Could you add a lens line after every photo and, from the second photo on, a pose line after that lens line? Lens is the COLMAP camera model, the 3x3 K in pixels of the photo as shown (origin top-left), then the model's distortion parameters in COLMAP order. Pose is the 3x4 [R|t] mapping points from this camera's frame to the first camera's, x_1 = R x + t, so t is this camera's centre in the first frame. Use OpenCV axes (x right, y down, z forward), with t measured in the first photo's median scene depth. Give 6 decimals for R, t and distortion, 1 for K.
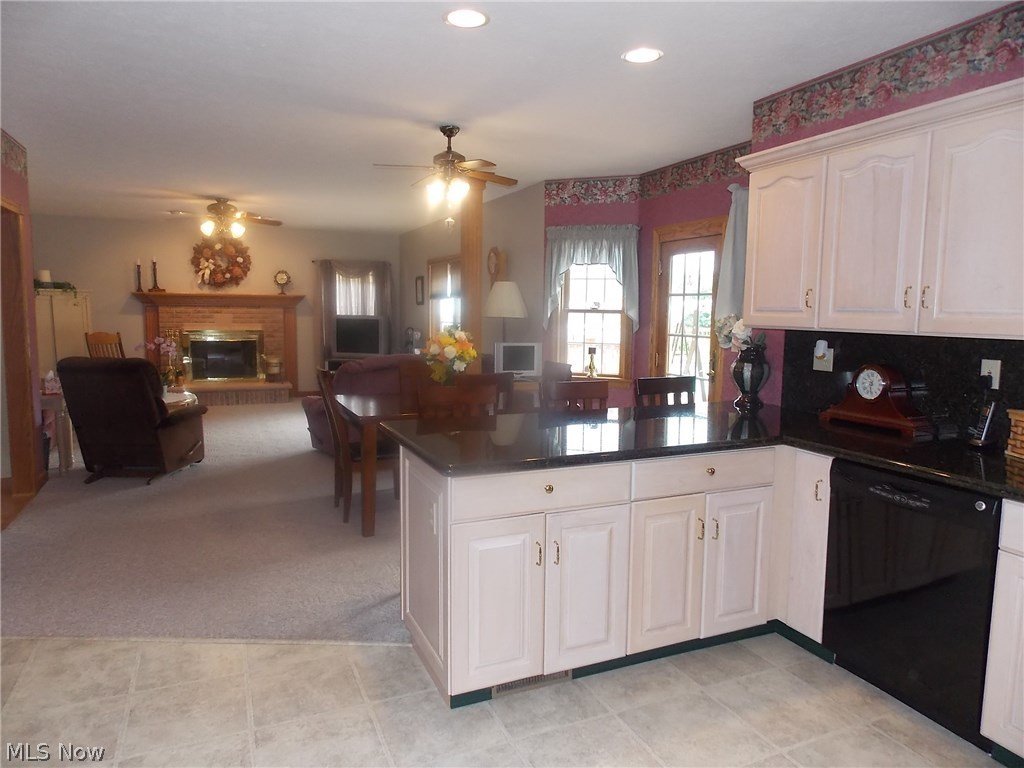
lens RADIAL K [[673.9, 0, 508.8], [0, 673.9, 392.8], [0, 0, 1]] dist [0.003094, 0.008782]
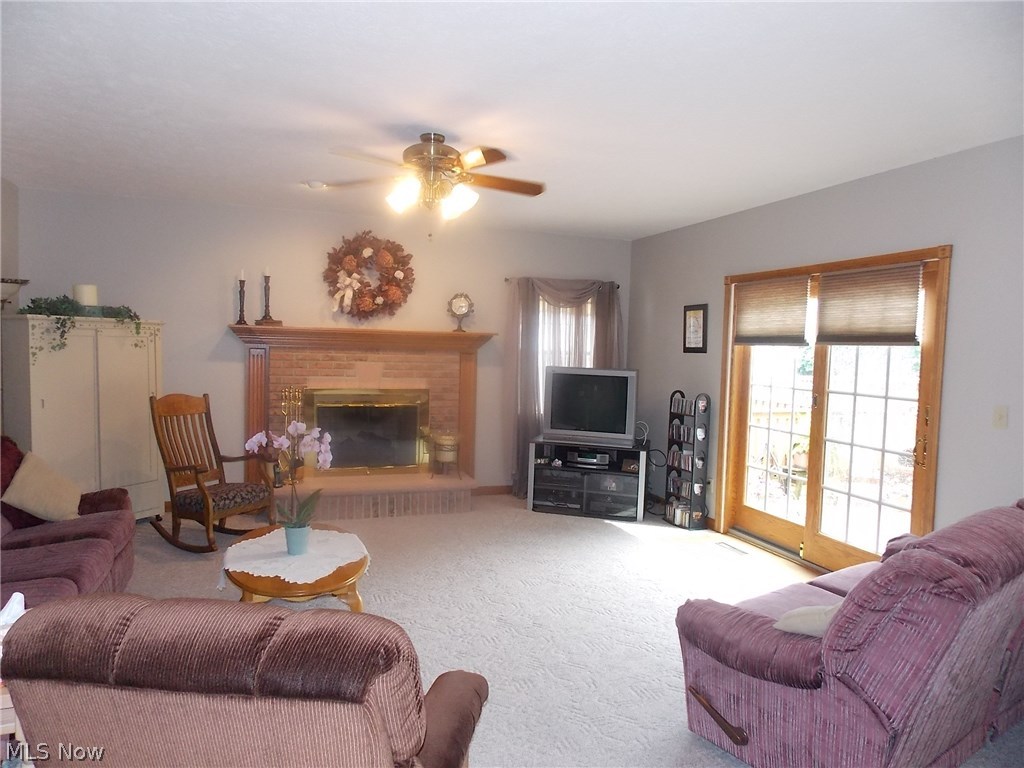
lens RADIAL K [[673.9, 0, 509.8], [0, 673.9, 390.5], [0, 0, 1]] dist [0.003094, 0.008782]
pose [[0.996855, 0.022061, -0.076110, -0.250803], [-0.026321, 0.998116, -0.055425, -0.061112], [0.074744, 0.057254, 0.995558, 0.405371]]
